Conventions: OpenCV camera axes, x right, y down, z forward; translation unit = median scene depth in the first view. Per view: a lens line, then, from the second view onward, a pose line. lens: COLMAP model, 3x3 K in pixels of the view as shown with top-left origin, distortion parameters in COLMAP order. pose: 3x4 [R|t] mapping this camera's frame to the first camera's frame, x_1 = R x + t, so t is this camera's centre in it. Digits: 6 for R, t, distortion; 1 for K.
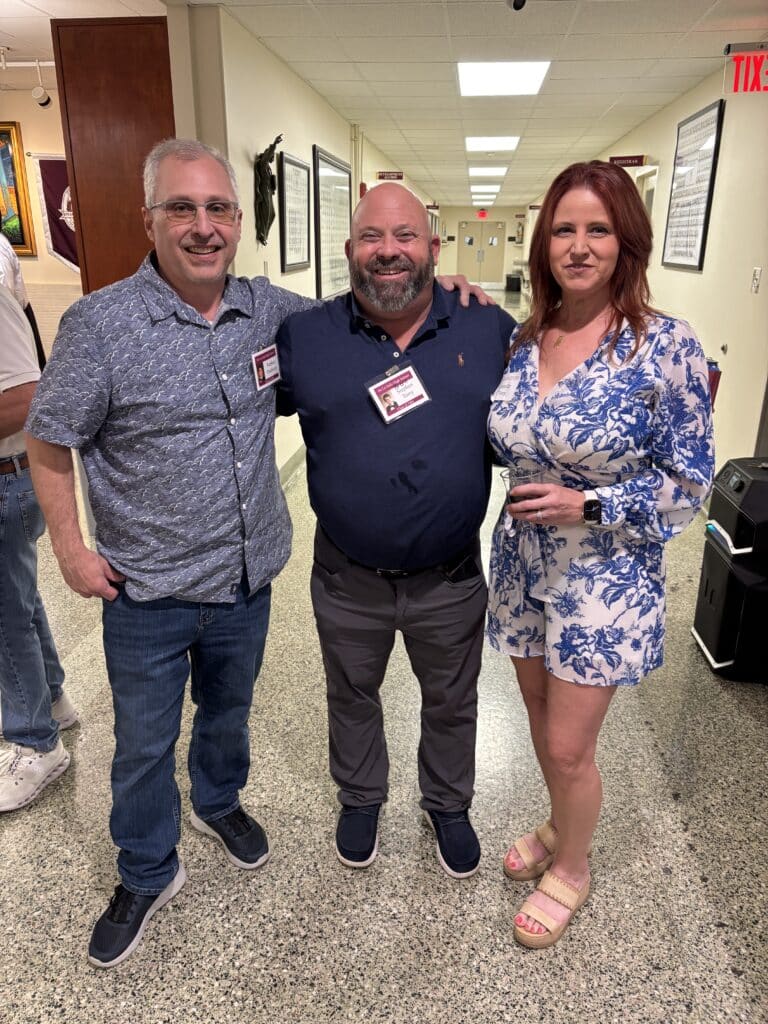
lens RADIAL K [[773.9, 0, 386.5], [0, 773.9, 513.0], [0, 0, 1]] dist [0.013766, -0.009770]
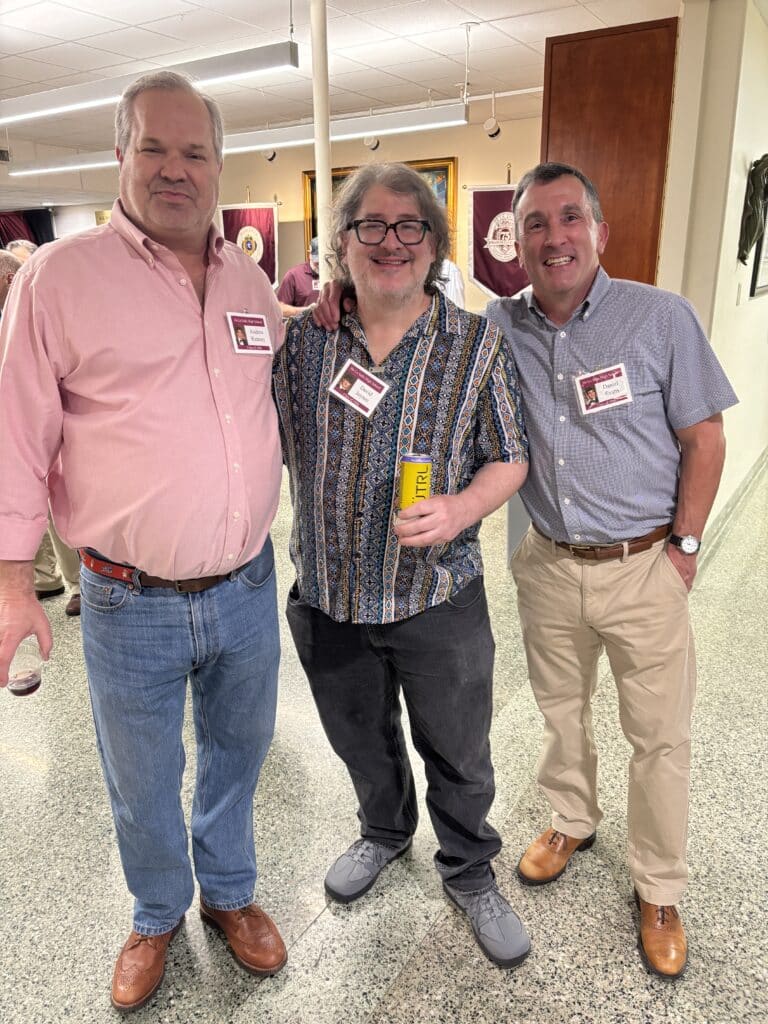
lens RADIAL K [[773.9, 0, 382.7], [0, 773.9, 511.8], [0, 0, 1]] dist [0.013766, -0.009770]
pose [[0.899466, 0.109730, -0.422990, -0.137893], [-0.122847, 0.992418, -0.003781, -0.021082], [0.419368, 0.055364, 0.906127, 0.066312]]
